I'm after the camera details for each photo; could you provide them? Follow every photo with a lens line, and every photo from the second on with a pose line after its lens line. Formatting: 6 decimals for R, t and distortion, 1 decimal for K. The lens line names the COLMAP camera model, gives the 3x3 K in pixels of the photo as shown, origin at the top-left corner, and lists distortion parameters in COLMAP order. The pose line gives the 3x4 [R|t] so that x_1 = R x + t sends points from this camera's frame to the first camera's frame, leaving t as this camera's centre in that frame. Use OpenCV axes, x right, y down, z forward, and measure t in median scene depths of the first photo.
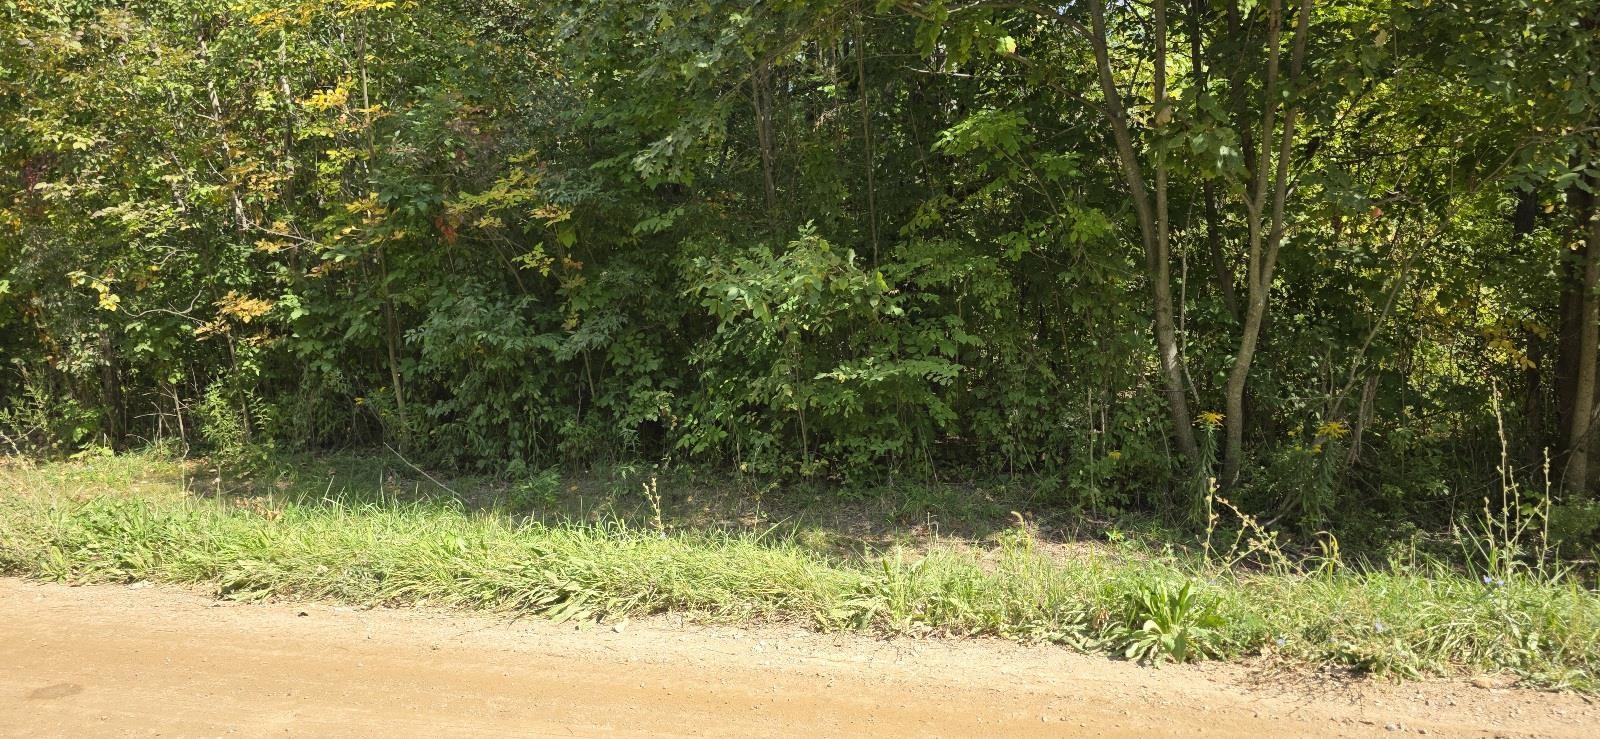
lens RADIAL K [[1052.3, 0, 800.5], [0, 1052.3, 369.5], [0, 0, 1]] dist [-0.002143, -0.002968]
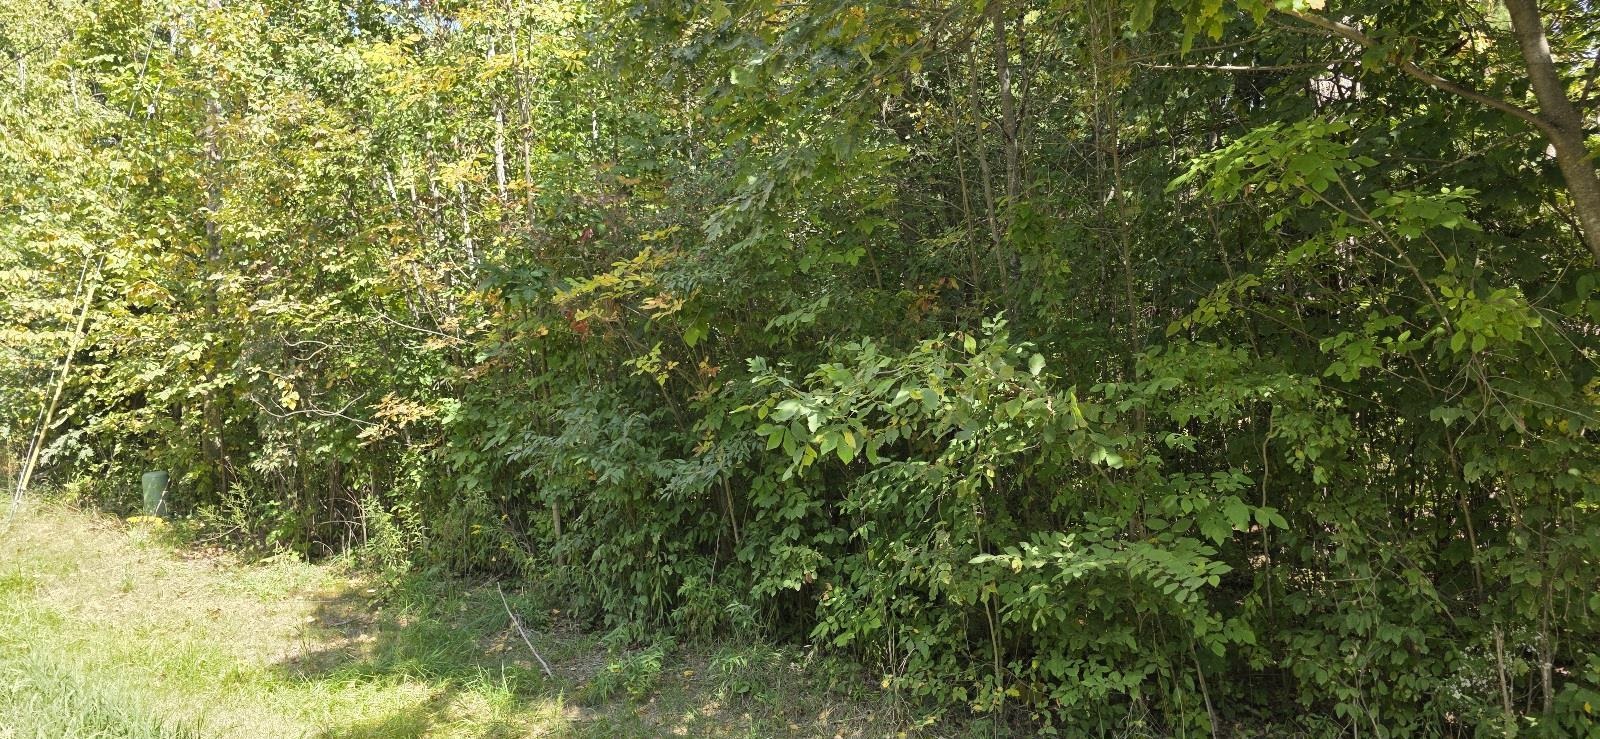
lens RADIAL K [[1008.2, 0, 798.8], [0, 1008.2, 326.9], [0, 0, 1]] dist [0.082714, -0.091120]
pose [[0.932330, 0.010343, -0.361460, 0.118211], [-0.066740, 0.987340, -0.143895, -0.030952], [0.355396, 0.158282, 0.921217, 0.348725]]
